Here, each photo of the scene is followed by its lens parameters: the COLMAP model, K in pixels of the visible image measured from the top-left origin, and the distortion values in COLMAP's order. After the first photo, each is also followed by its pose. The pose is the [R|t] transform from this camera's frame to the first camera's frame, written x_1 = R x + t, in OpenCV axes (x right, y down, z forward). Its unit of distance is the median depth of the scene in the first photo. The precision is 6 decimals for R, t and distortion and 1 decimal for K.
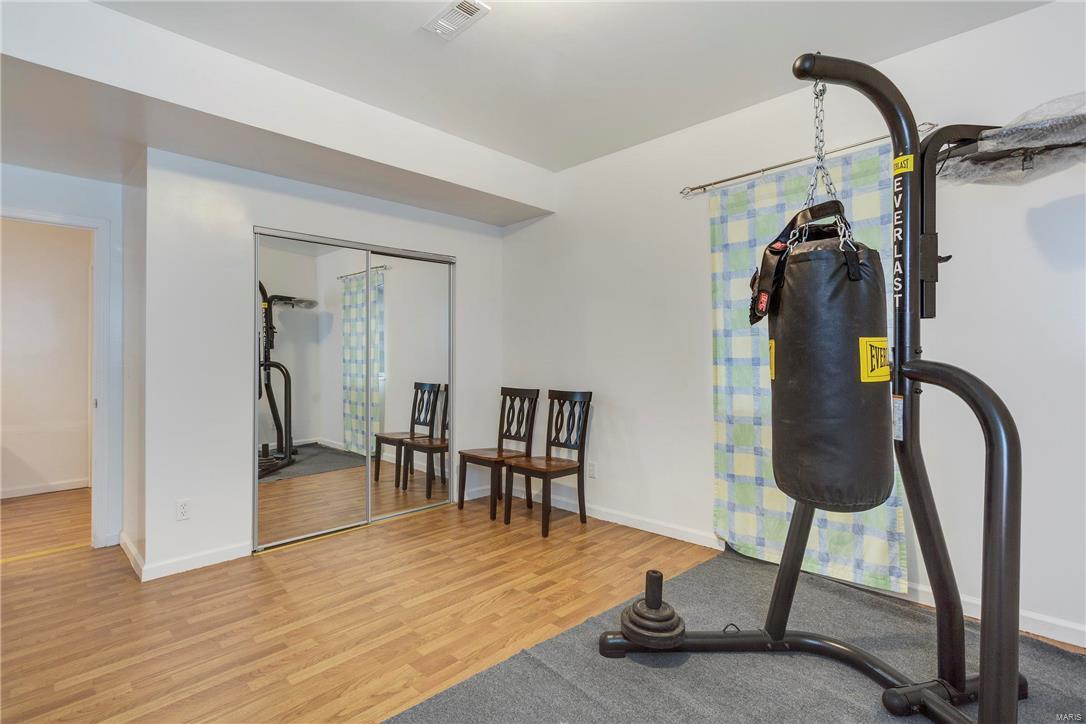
lens RADIAL K [[524.0, 0, 542.5], [0, 524.0, 357.4], [0, 0, 1]] dist [0.010525, -0.000367]
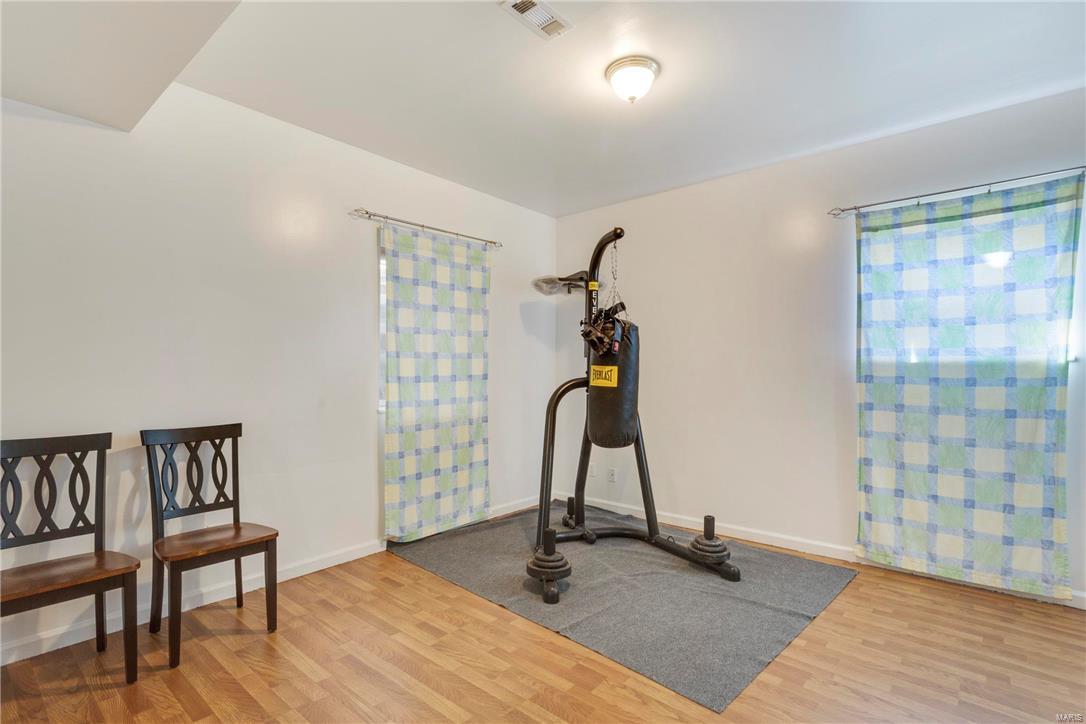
lens RADIAL K [[524.0, 0, 535.3], [0, 524.0, 385.1], [0, 0, 1]] dist [0.010525, -0.000367]
pose [[-0.066596, -0.014609, 0.997673, -0.798344], [0.002571, 0.999887, 0.014813, 0.003633], [-0.997777, 0.003551, -0.066551, 0.772017]]
